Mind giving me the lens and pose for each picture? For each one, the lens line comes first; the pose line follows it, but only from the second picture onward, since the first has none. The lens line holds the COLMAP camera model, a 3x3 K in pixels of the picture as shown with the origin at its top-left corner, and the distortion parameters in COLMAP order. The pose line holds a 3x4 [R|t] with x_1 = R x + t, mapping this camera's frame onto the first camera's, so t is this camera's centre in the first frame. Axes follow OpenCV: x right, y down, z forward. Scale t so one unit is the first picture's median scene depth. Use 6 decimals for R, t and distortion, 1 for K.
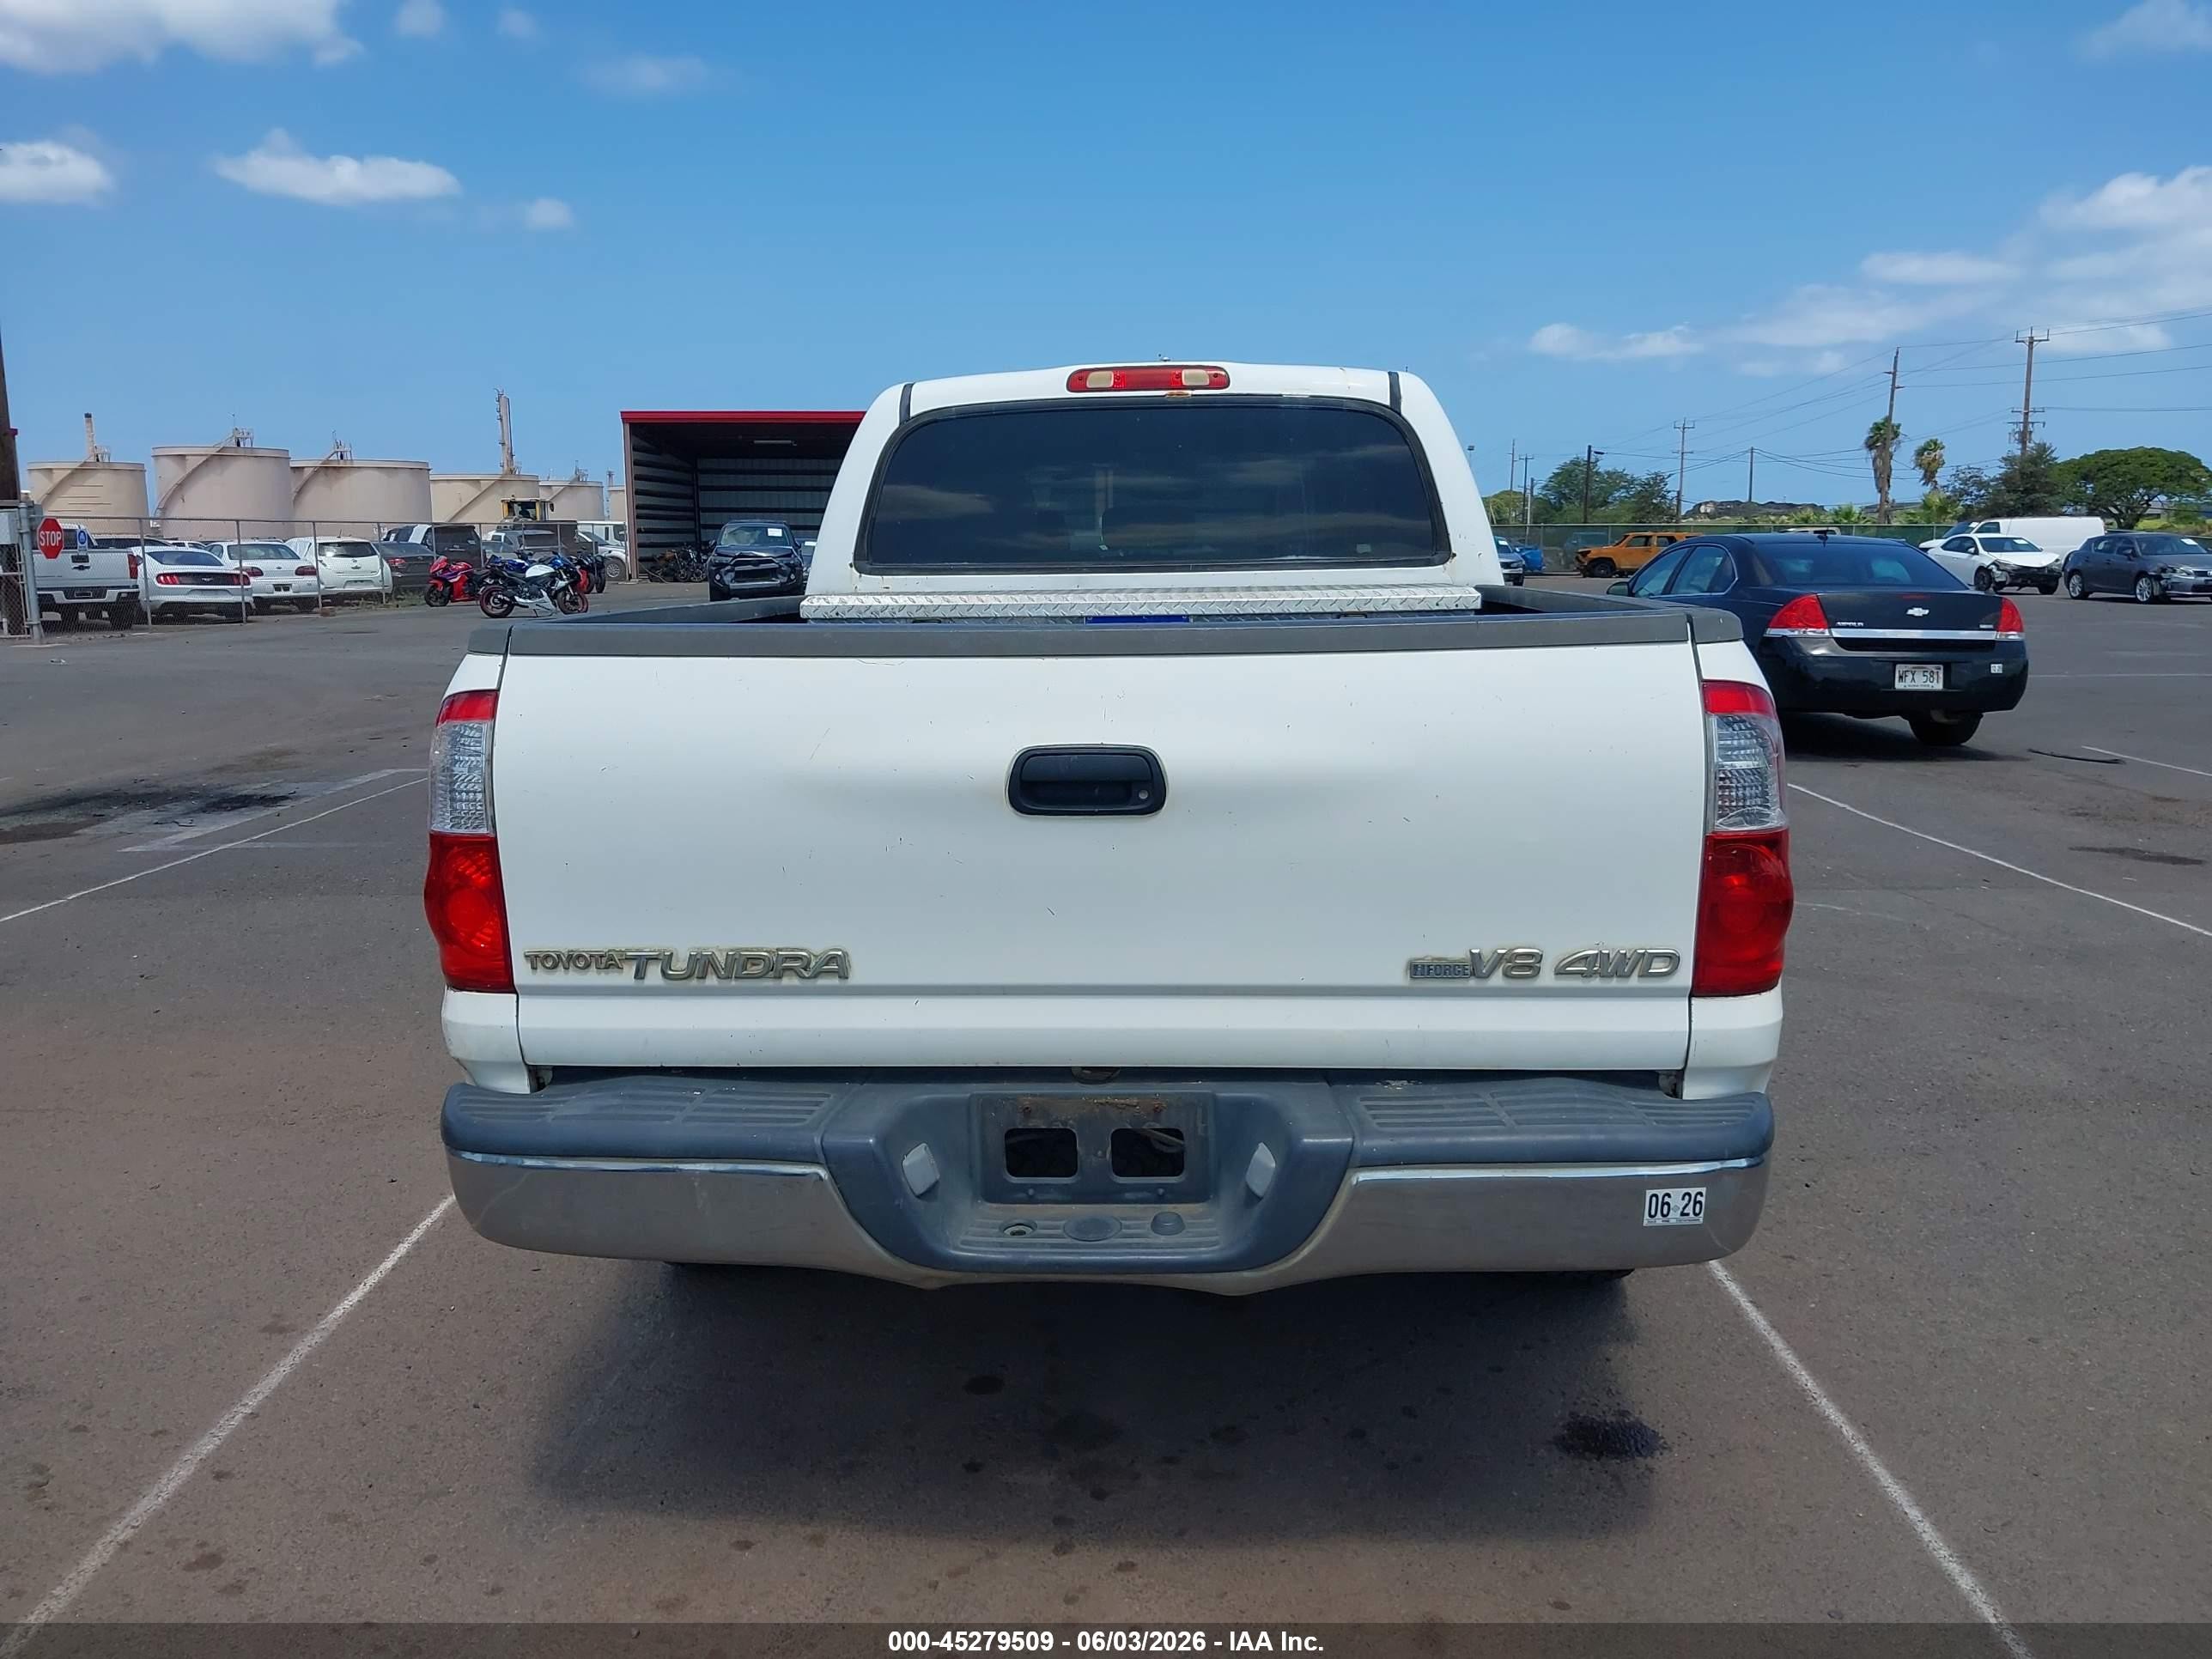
lens RADIAL K [[1745.4, 0, 1091.4], [0, 1745.4, 828.0], [0, 0, 1]] dist [0.036554, -0.061256]
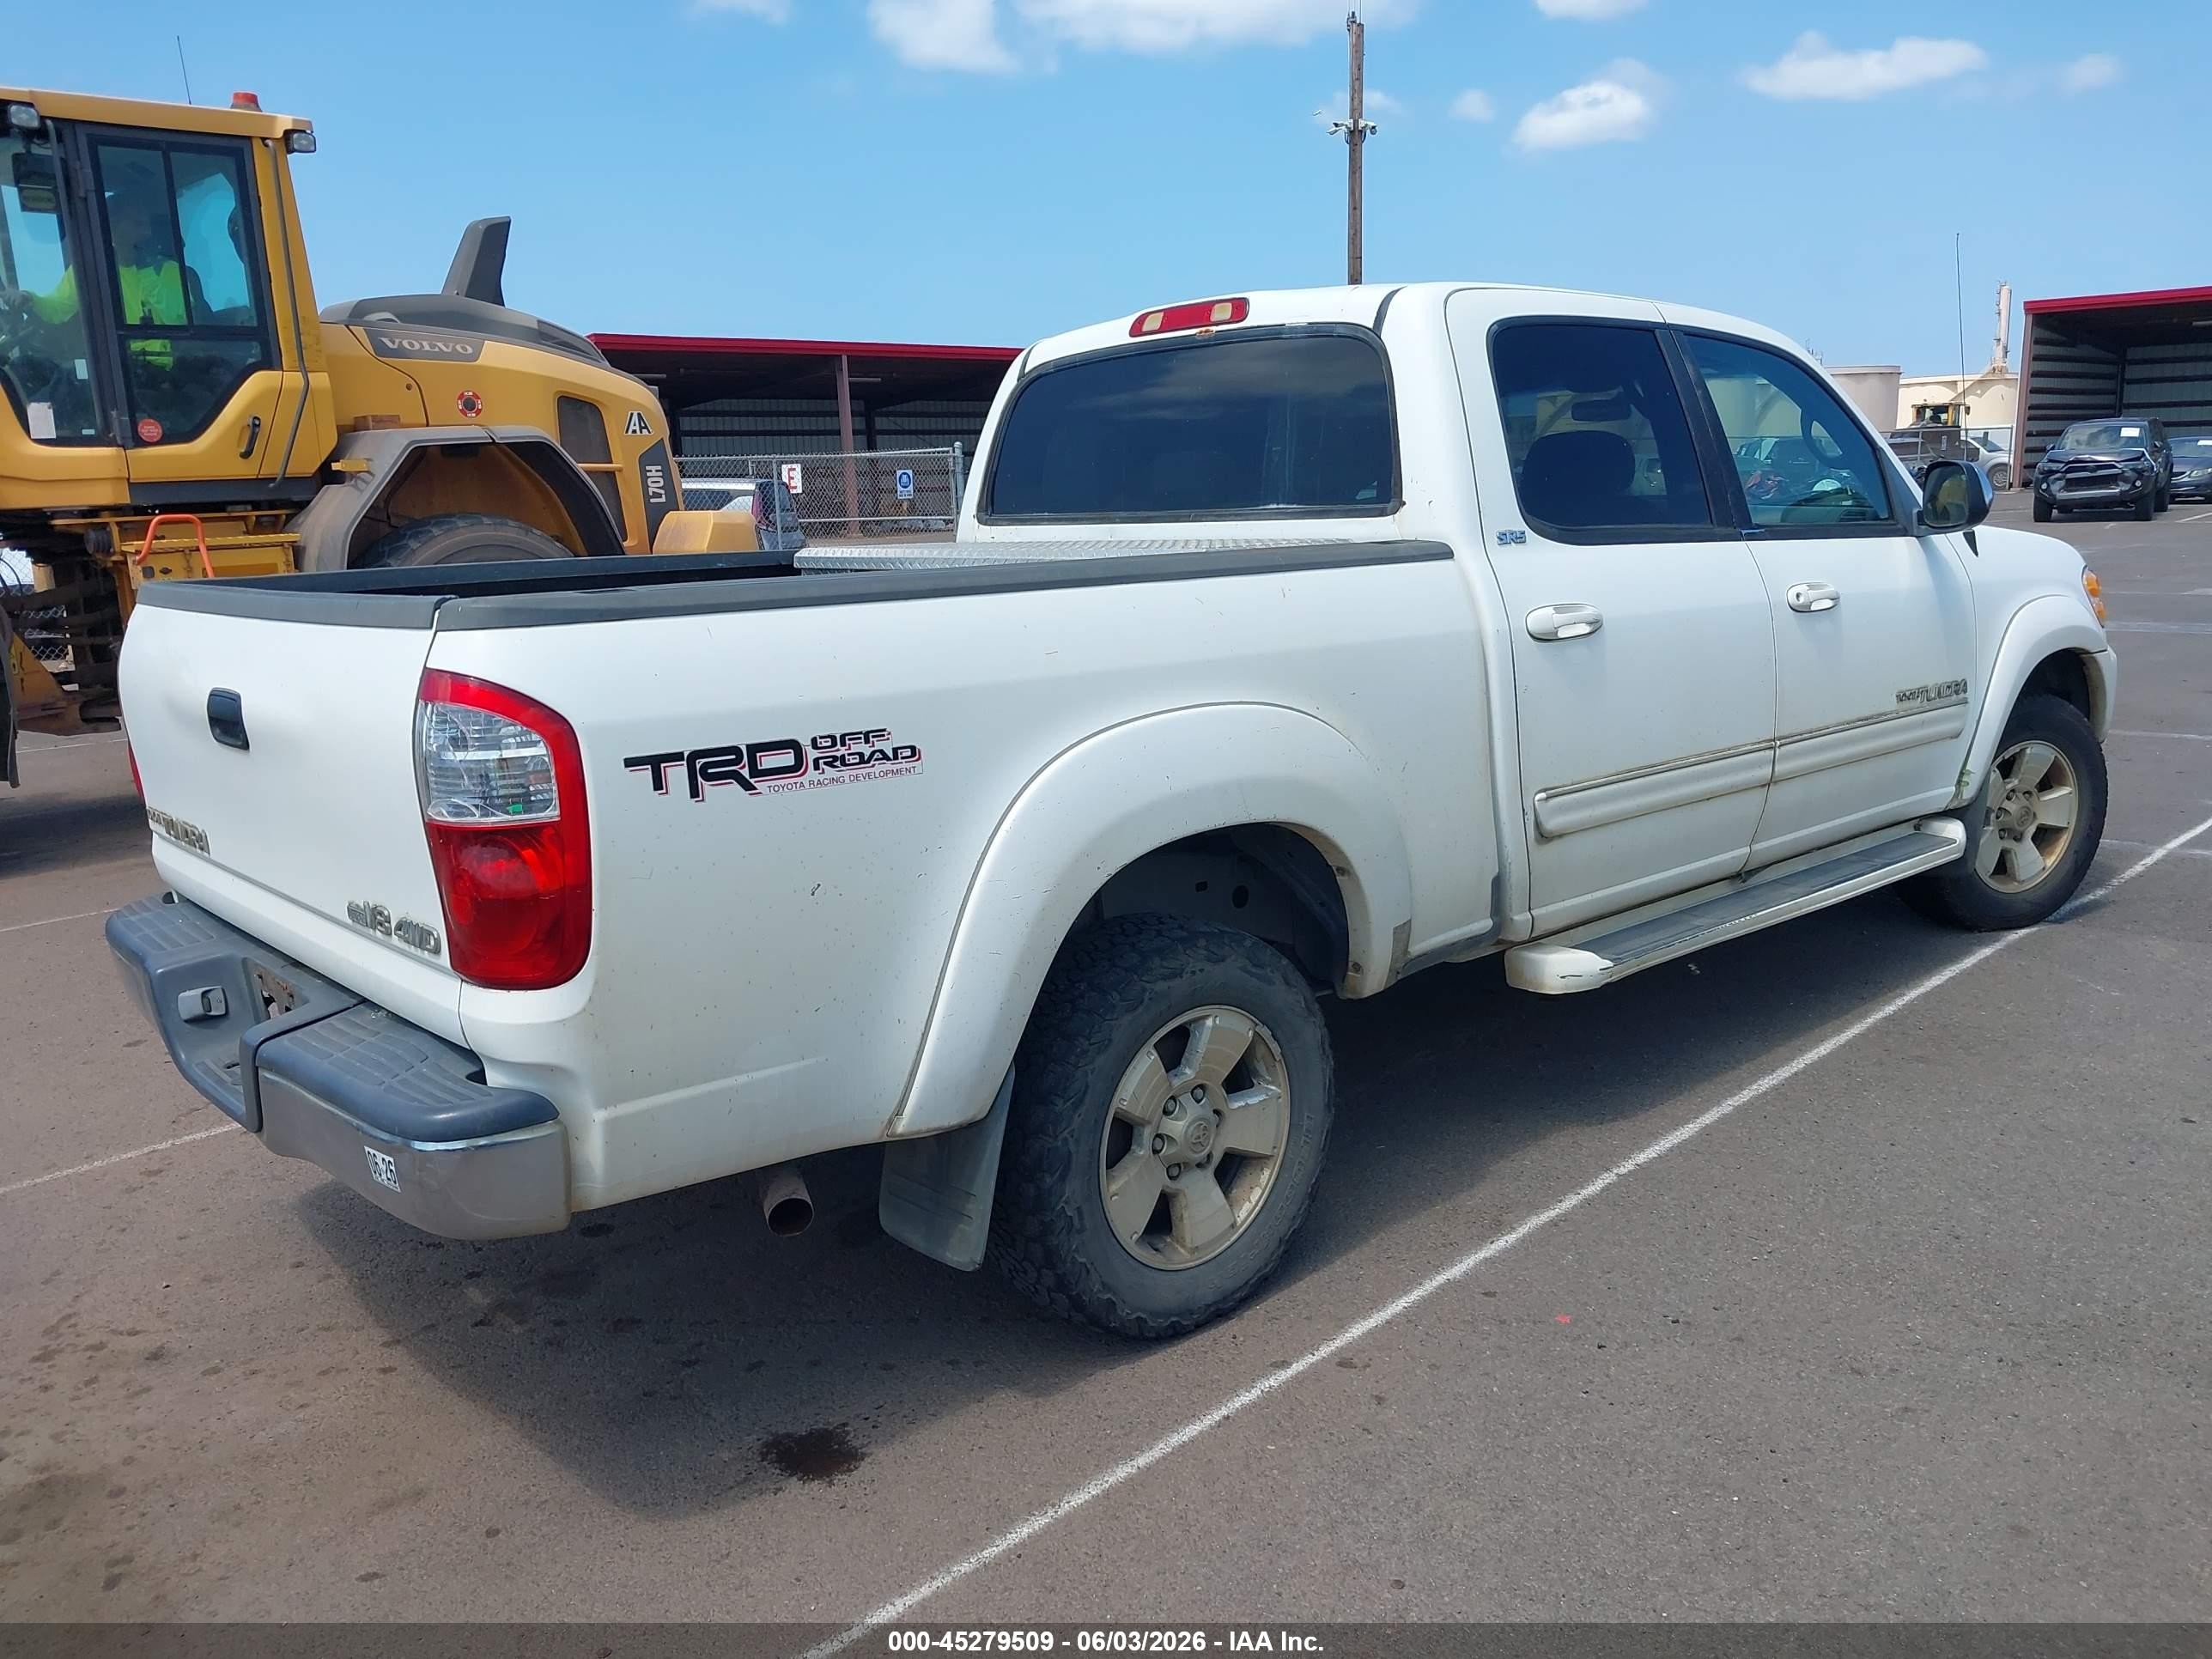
lens RADIAL K [[1745.4, 0, 1066.6], [0, 1745.4, 854.1], [0, 0, 1]] dist [0.036554, -0.061256]
pose [[0.695842, 0.132997, -0.705773, 0.690470], [-0.087376, 0.991081, 0.100615, -0.058587], [0.712860, -0.008344, 0.701257, 0.286764]]
